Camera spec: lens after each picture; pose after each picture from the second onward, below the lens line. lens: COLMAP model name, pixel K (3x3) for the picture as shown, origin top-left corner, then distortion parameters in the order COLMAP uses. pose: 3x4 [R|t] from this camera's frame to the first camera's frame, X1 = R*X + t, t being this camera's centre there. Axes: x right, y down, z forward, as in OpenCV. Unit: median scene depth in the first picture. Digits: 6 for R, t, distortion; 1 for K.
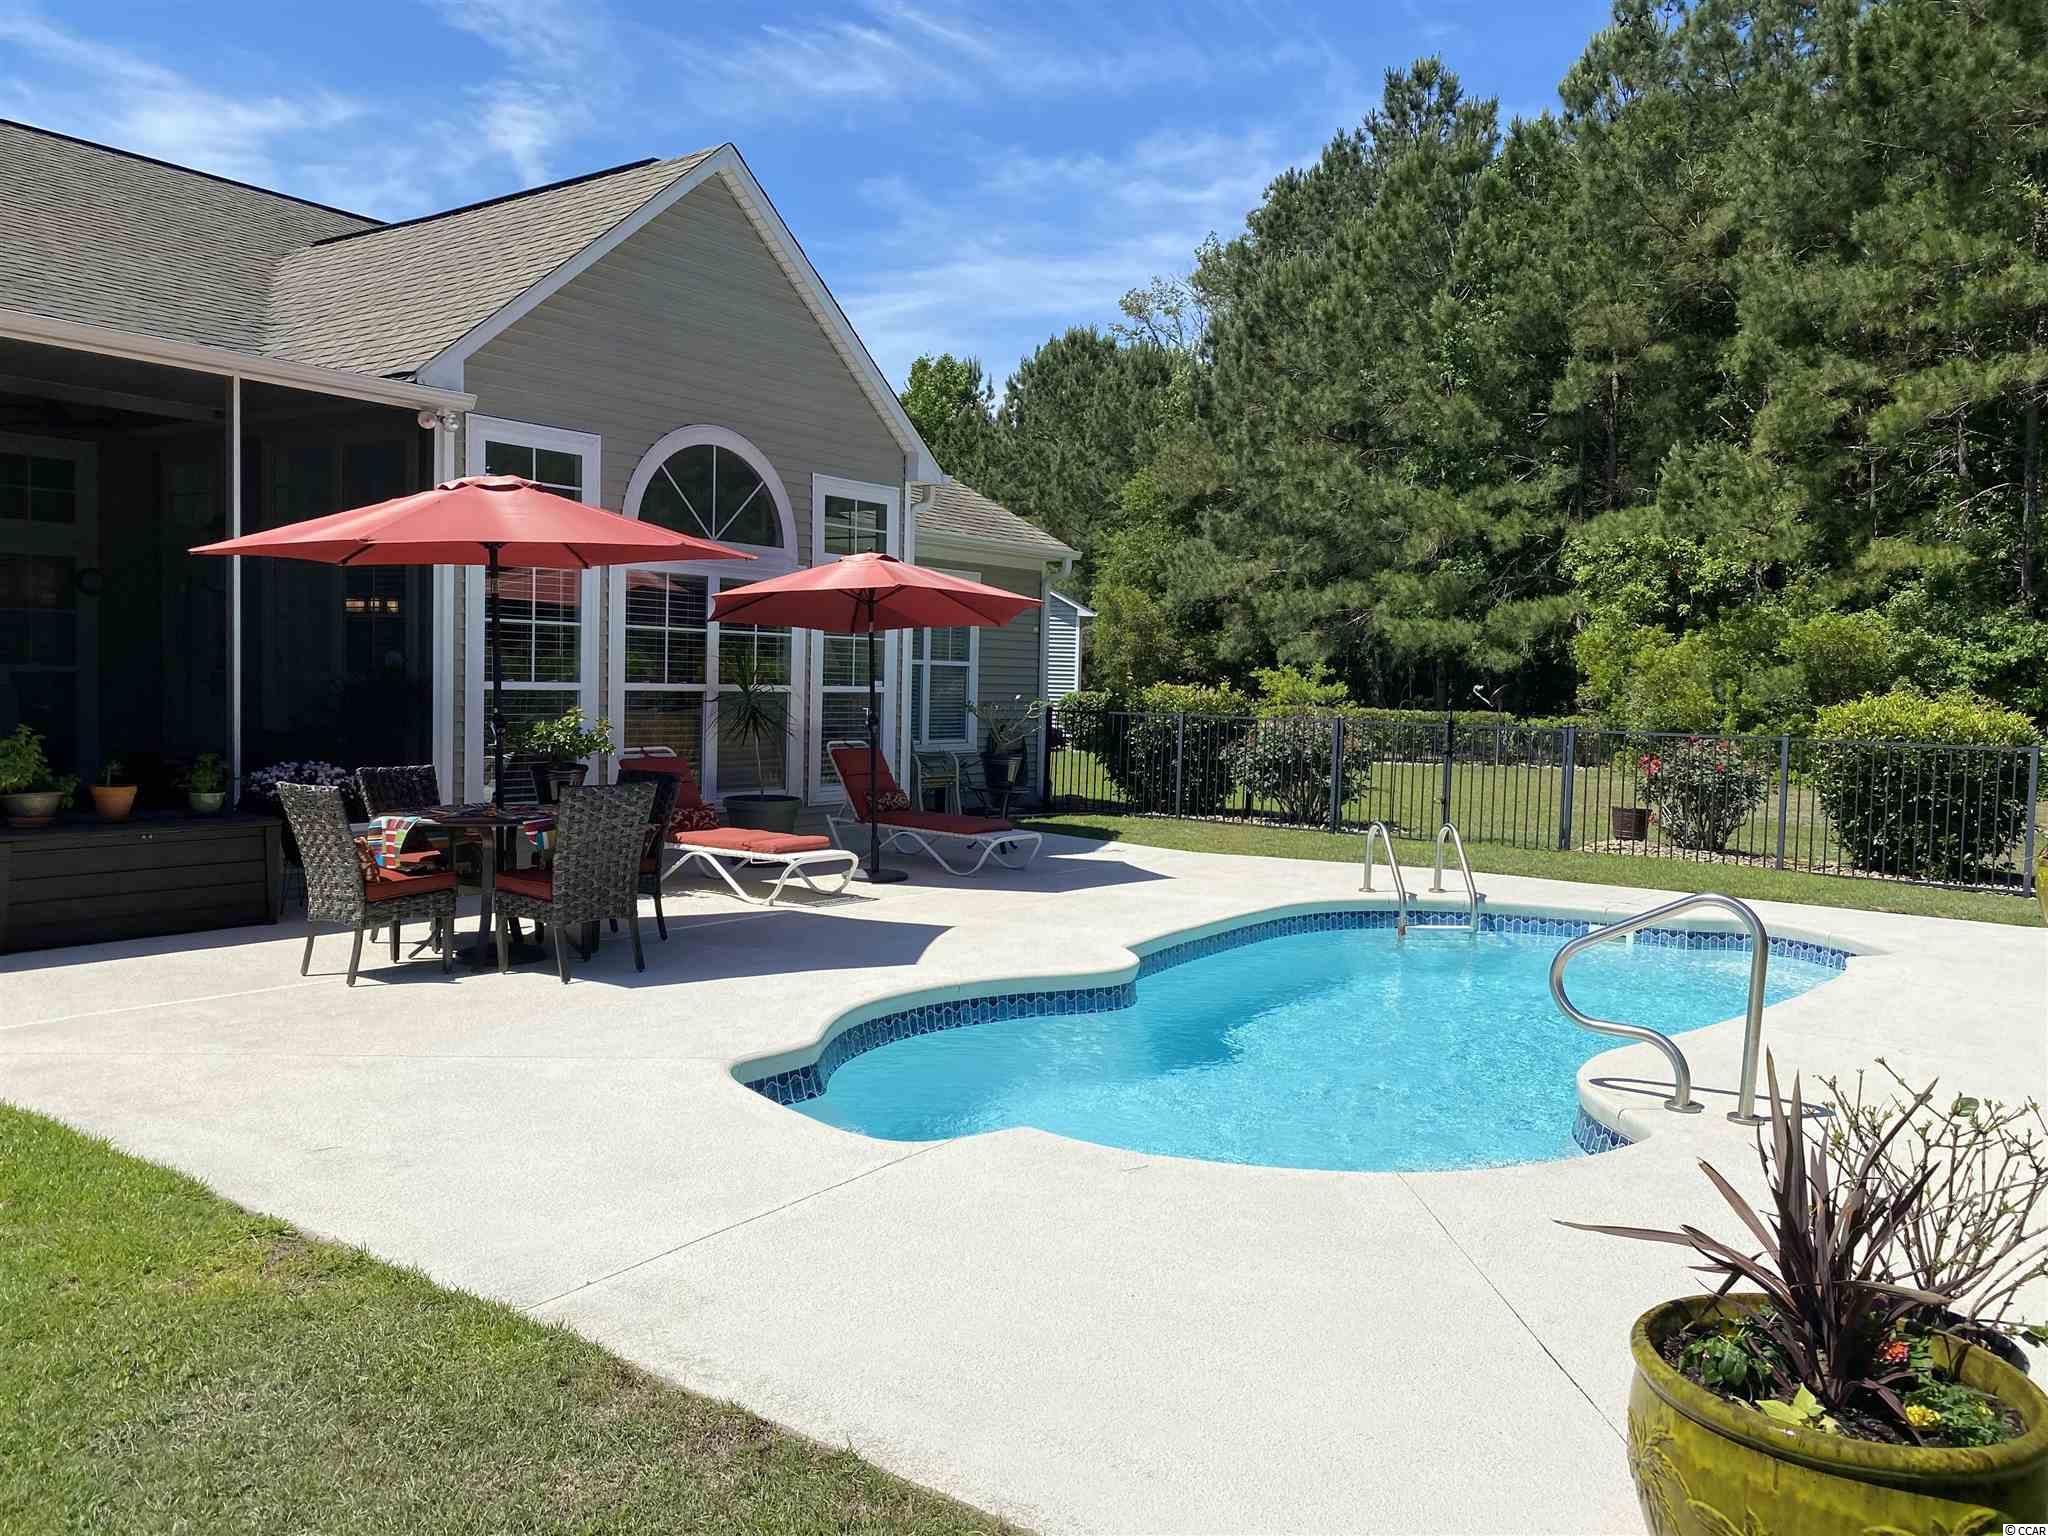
lens RADIAL K [[1539.7, 0, 1025.9], [0, 1539.7, 800.4], [0, 0, 1]] dist [0.021793, -0.005045]
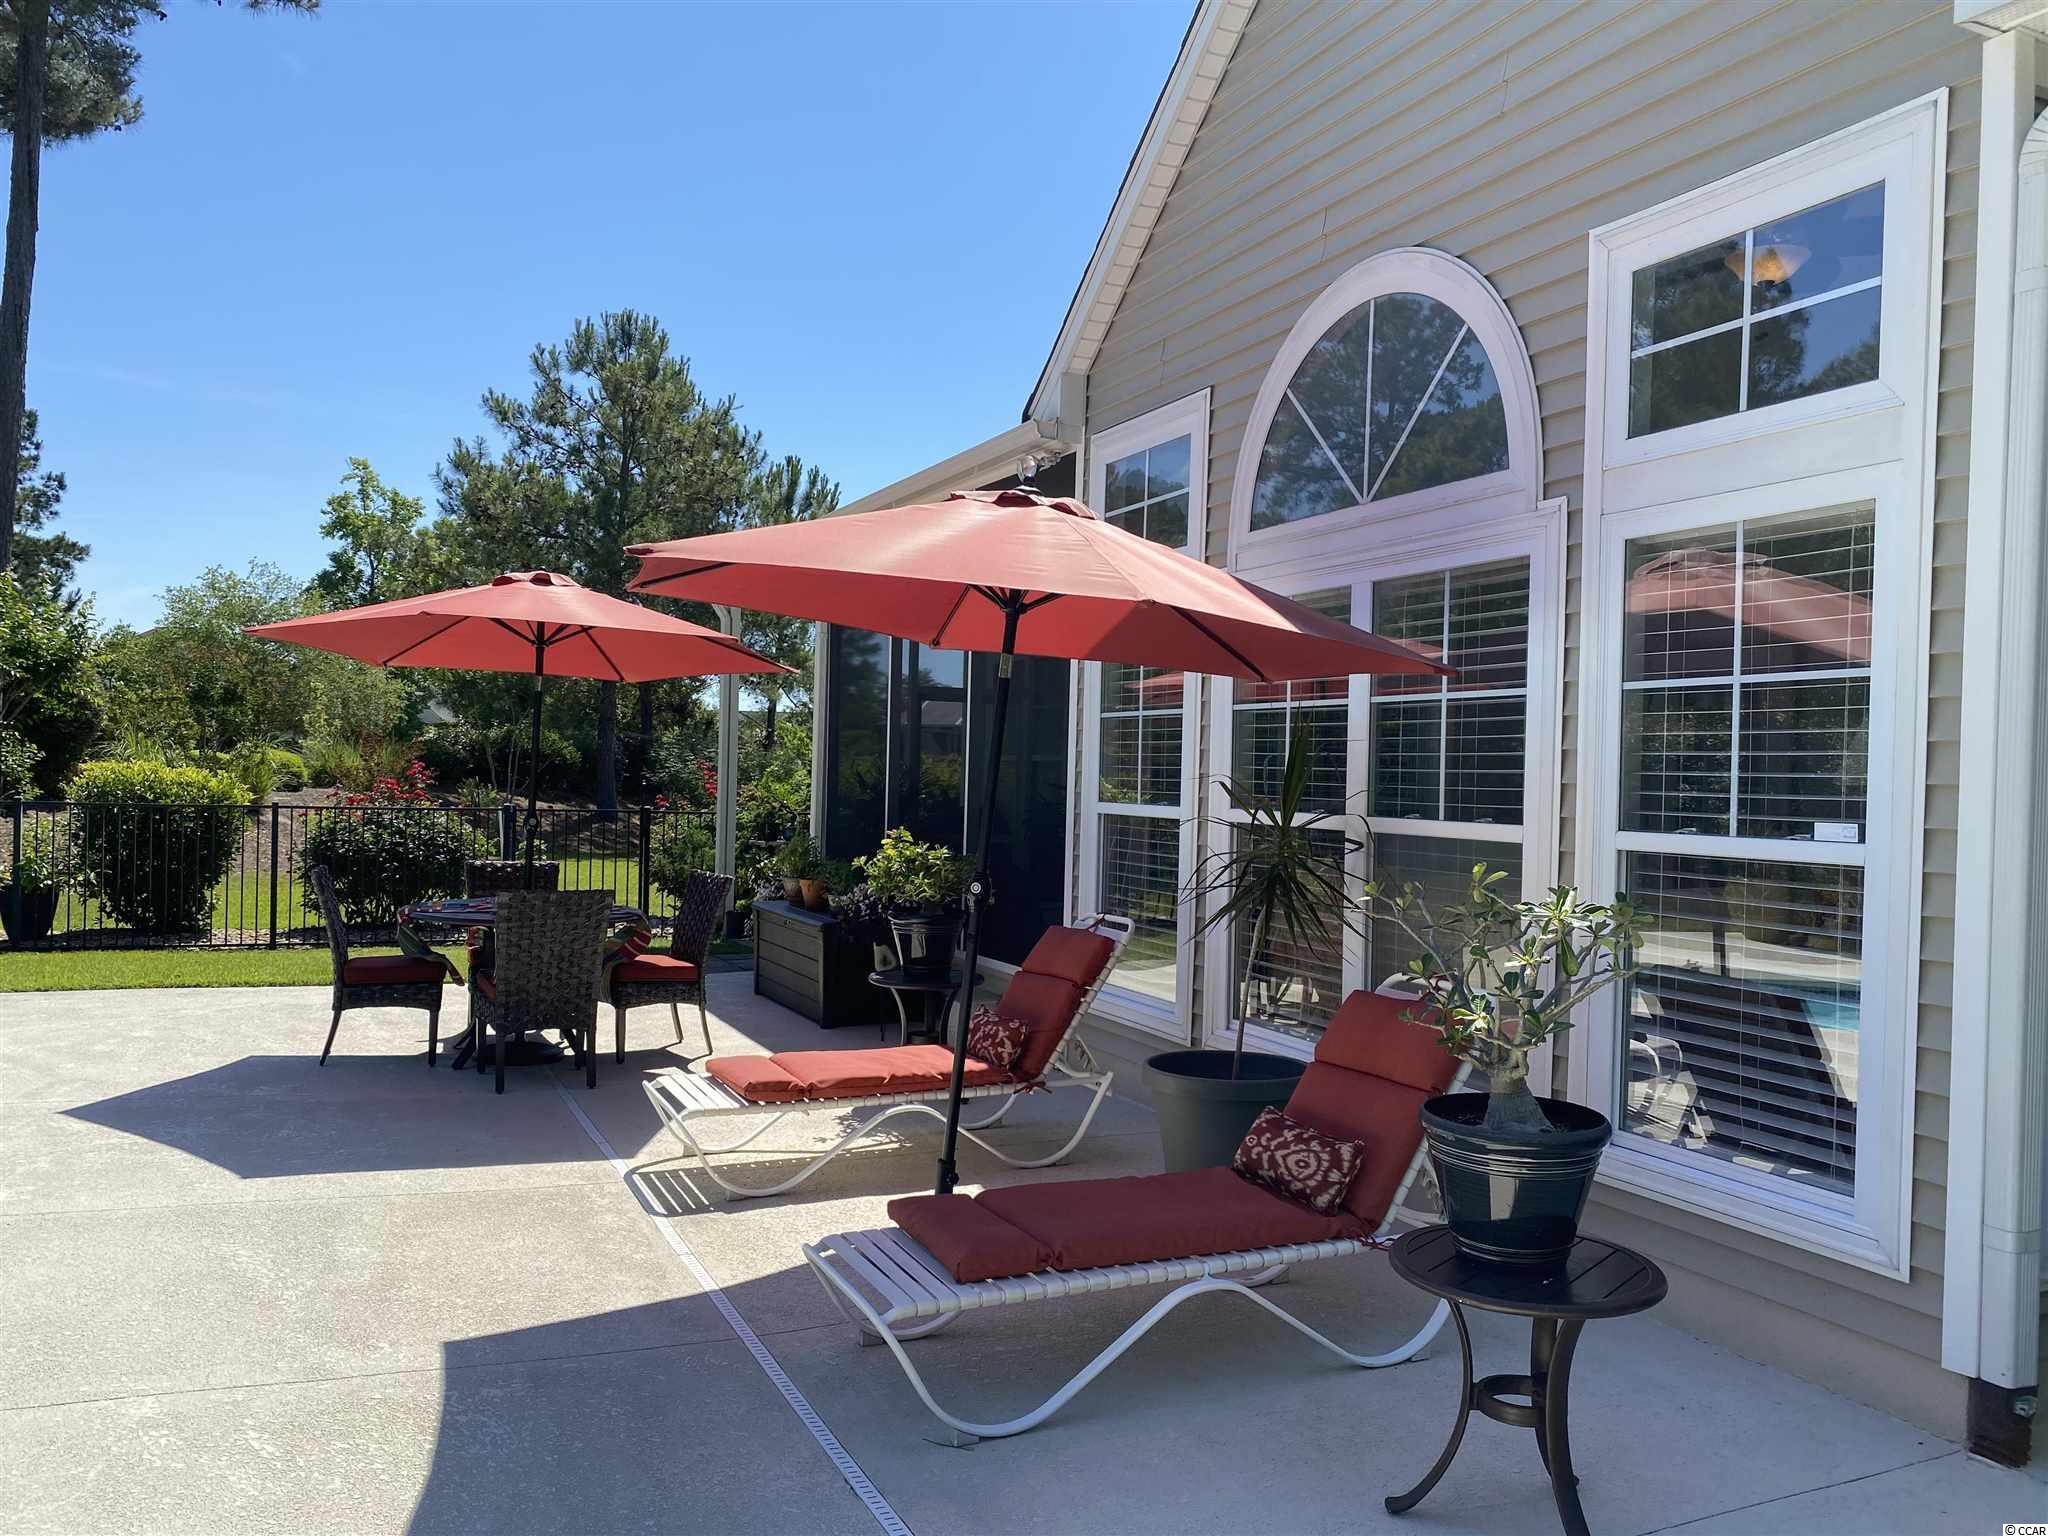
lens RADIAL K [[1539.7, 0, 1025.9], [0, 1539.7, 800.4], [0, 0, 1]] dist [0.021793, -0.005045]
pose [[-0.455946, -0.027339, -0.889587, 0.251605], [-0.112442, 0.993289, 0.027105, -0.083355], [0.882876, 0.112386, -0.455960, 1.143215]]
